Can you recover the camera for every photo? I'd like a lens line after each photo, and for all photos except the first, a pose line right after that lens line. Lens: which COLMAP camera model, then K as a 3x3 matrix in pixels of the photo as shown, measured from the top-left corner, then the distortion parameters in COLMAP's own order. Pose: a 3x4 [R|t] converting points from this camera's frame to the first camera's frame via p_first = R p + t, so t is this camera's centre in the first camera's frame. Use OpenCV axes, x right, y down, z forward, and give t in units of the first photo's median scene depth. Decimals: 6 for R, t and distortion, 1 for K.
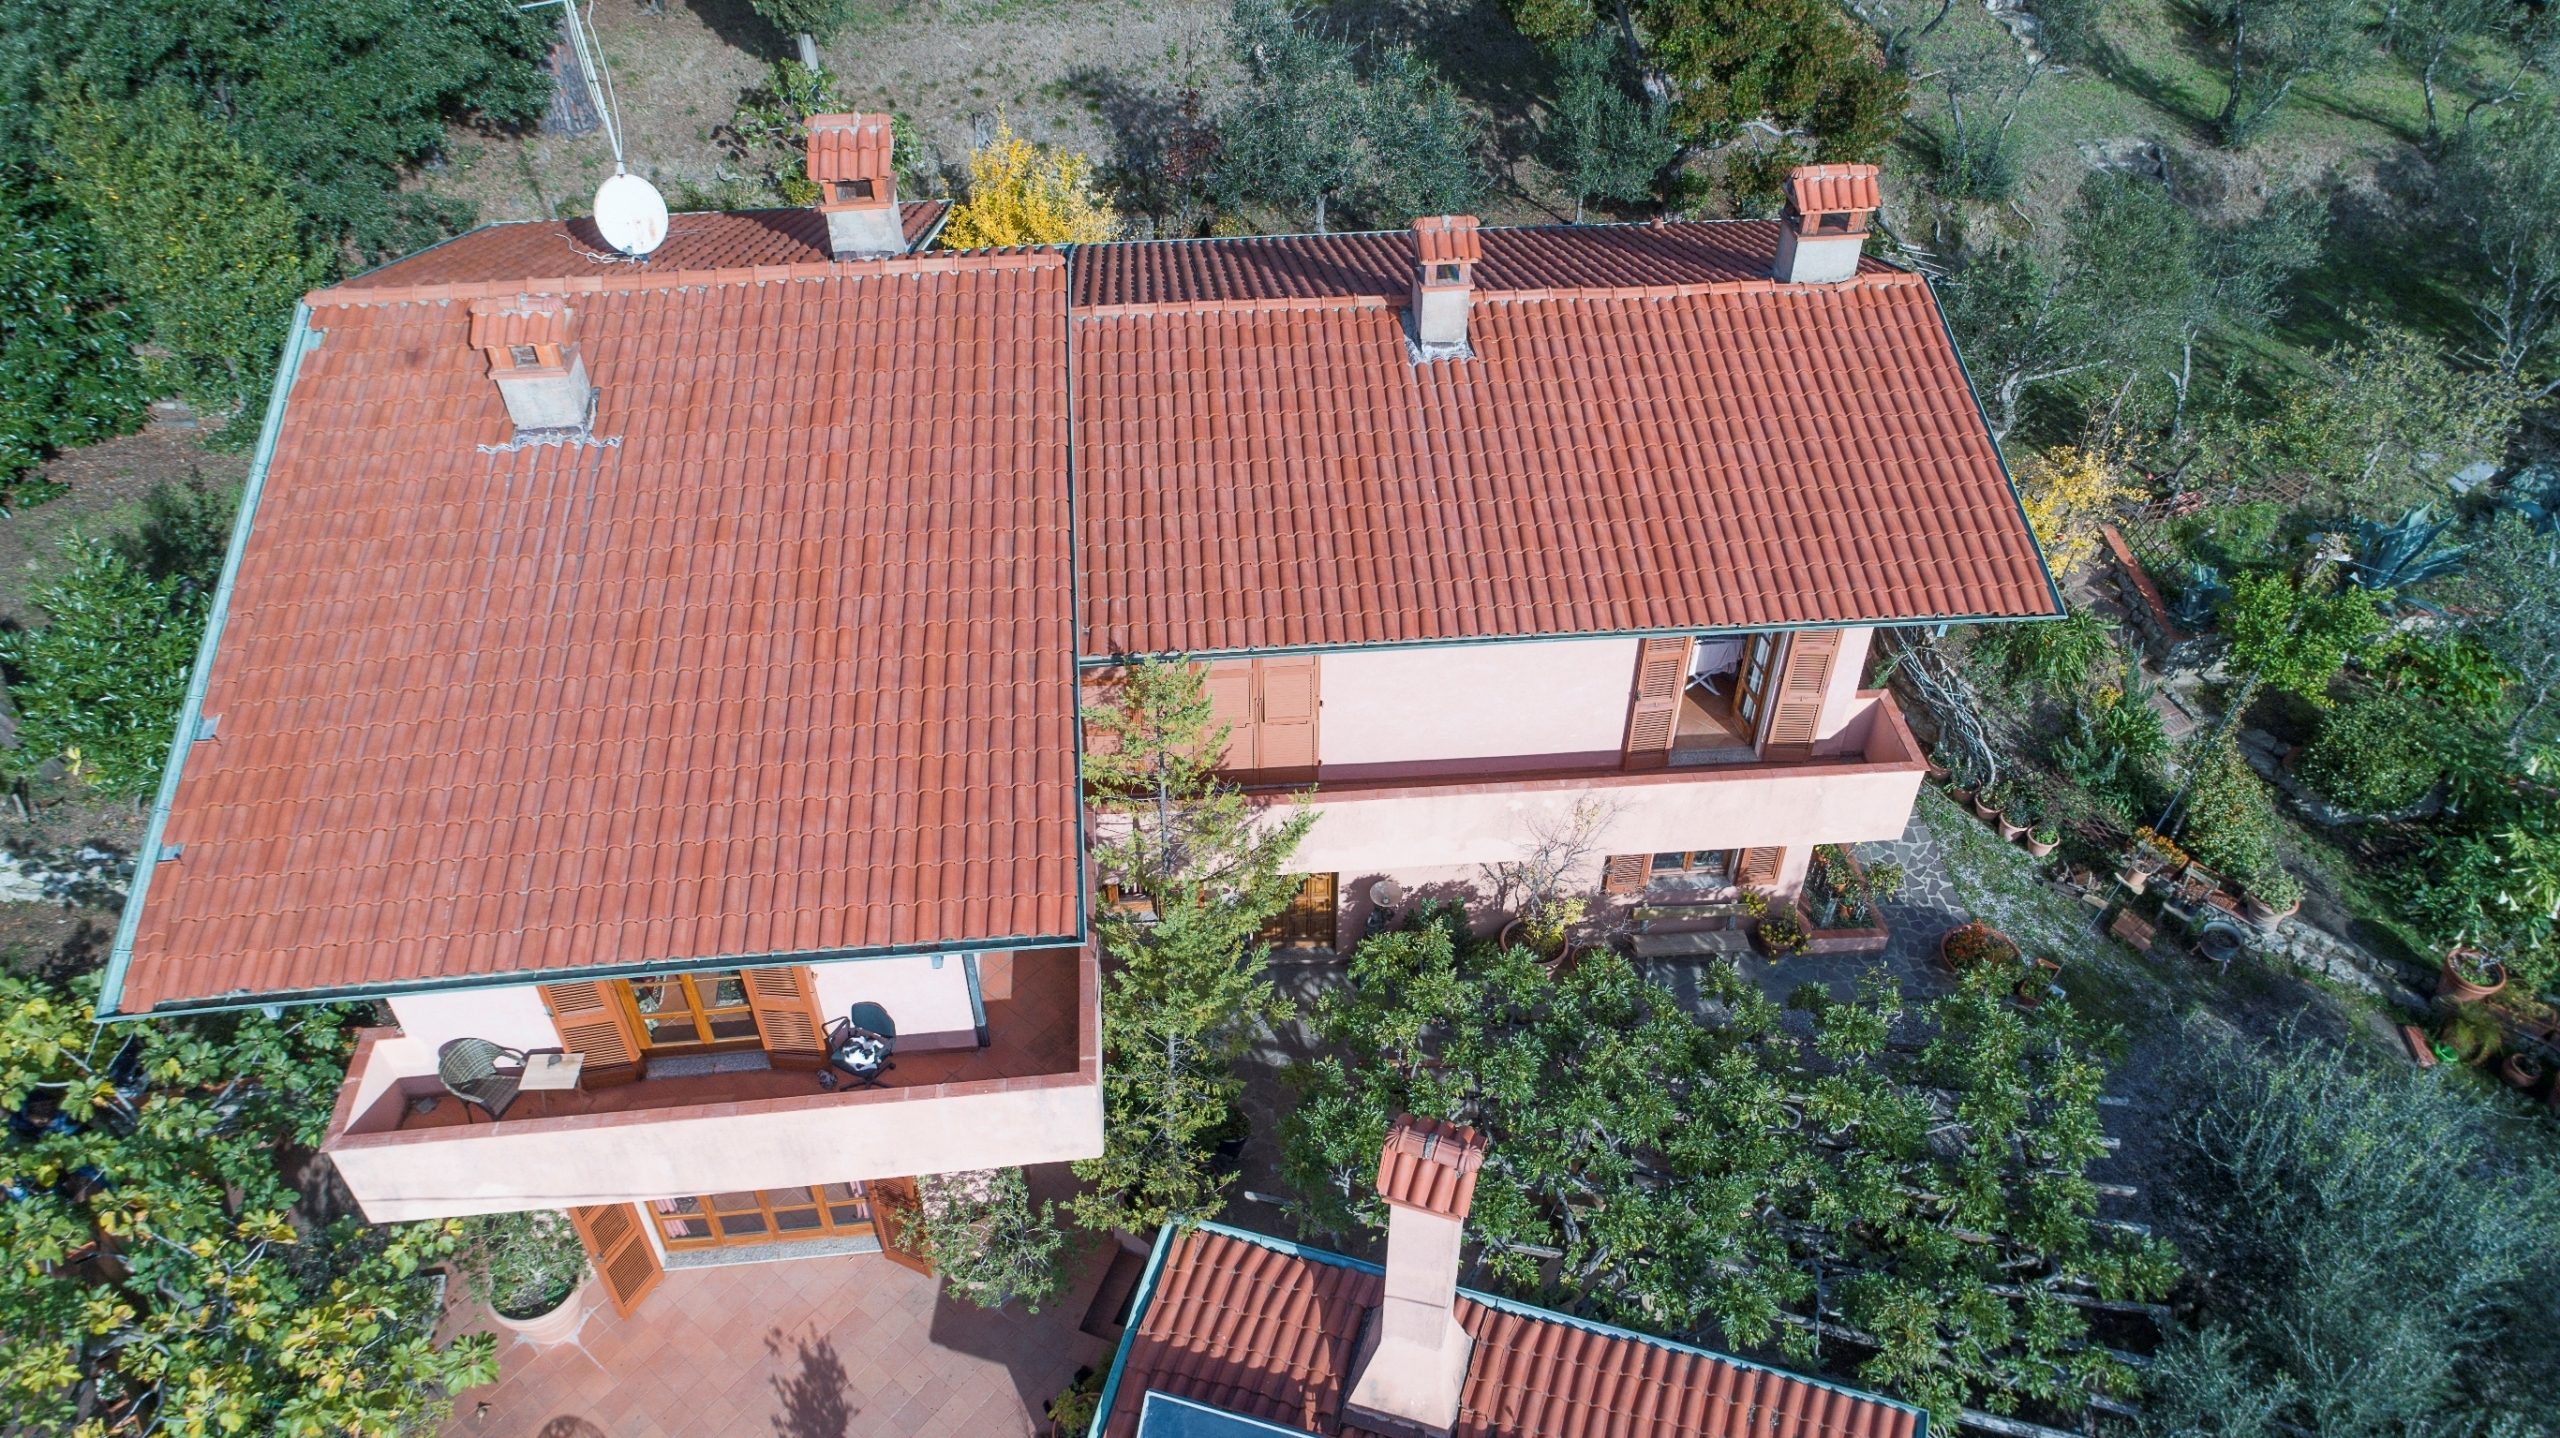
lens RADIAL K [[1749.4, 0, 1285.6], [0, 1749.4, 715.2], [0, 0, 1]] dist [-0.007616, -0.001303]
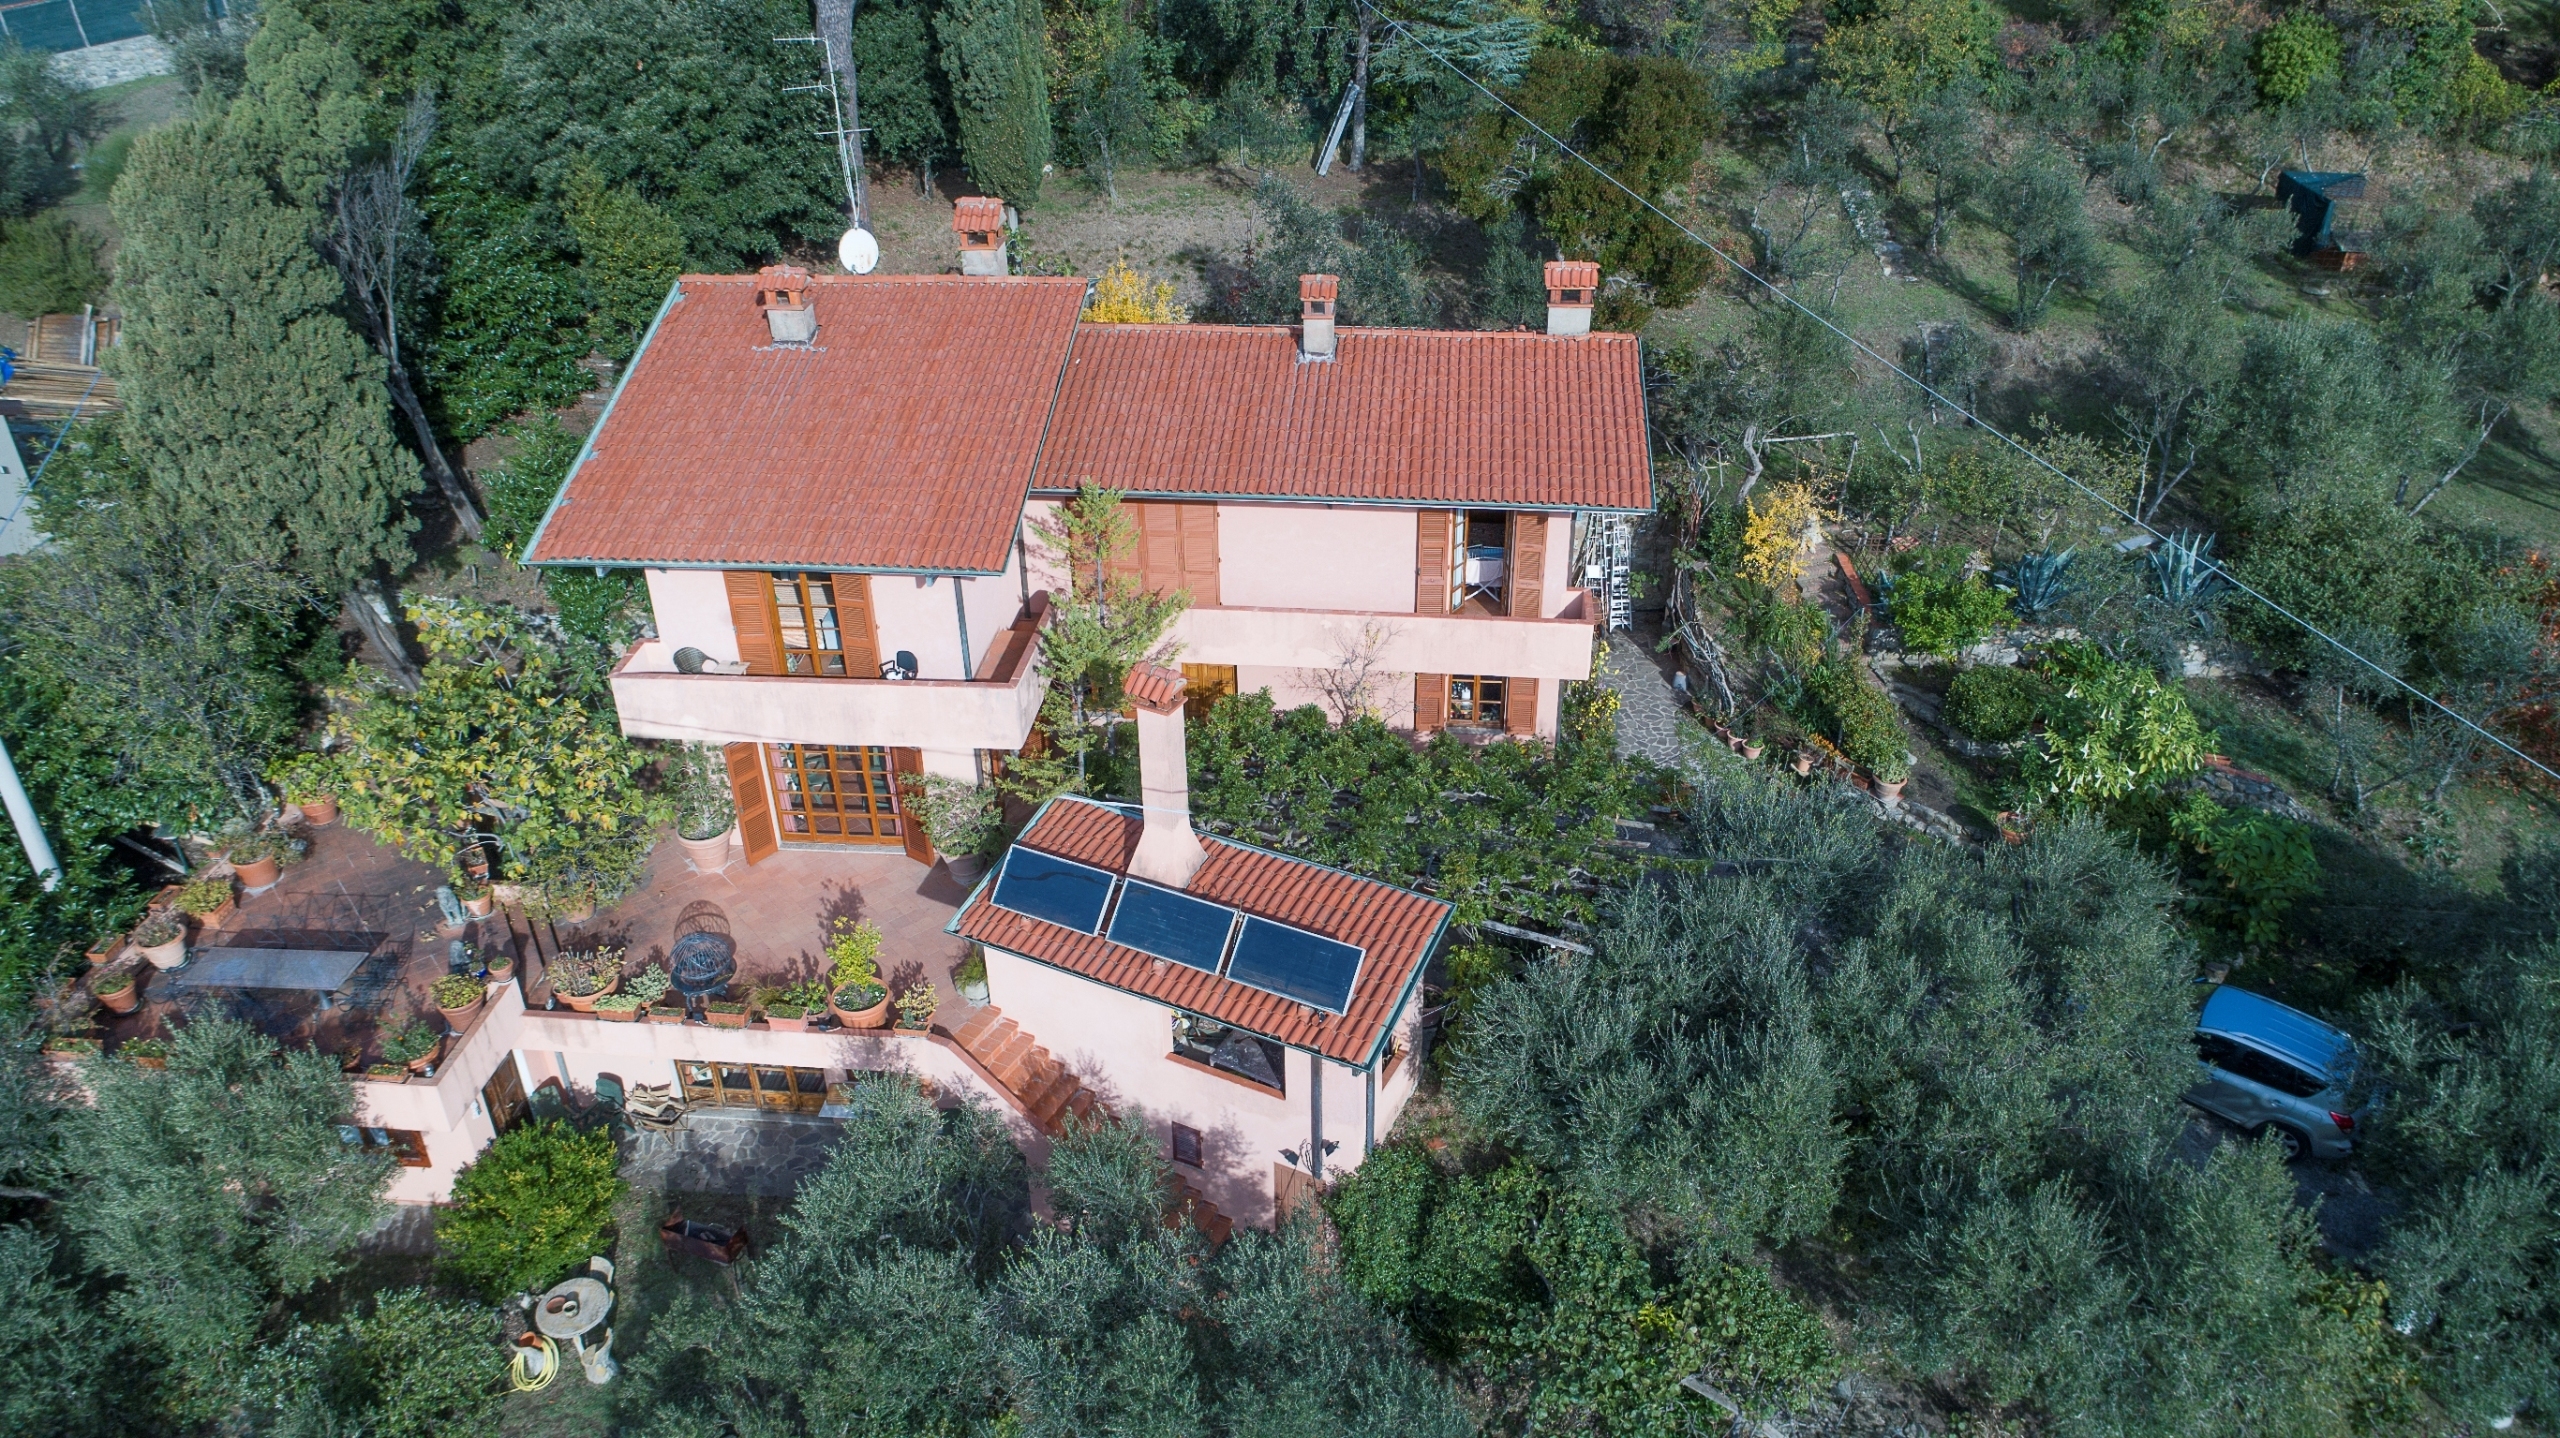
lens RADIAL K [[1778.4, 0, 1280.0], [0, 1778.4, 719.0], [0, 0, 1]] dist [-0.024475, -0.000159]
pose [[0.981742, 0.081954, -0.171660, 0.356293], [-0.112041, 0.978411, -0.173663, 0.400748], [0.153721, 0.189725, 0.969729, -0.532476]]
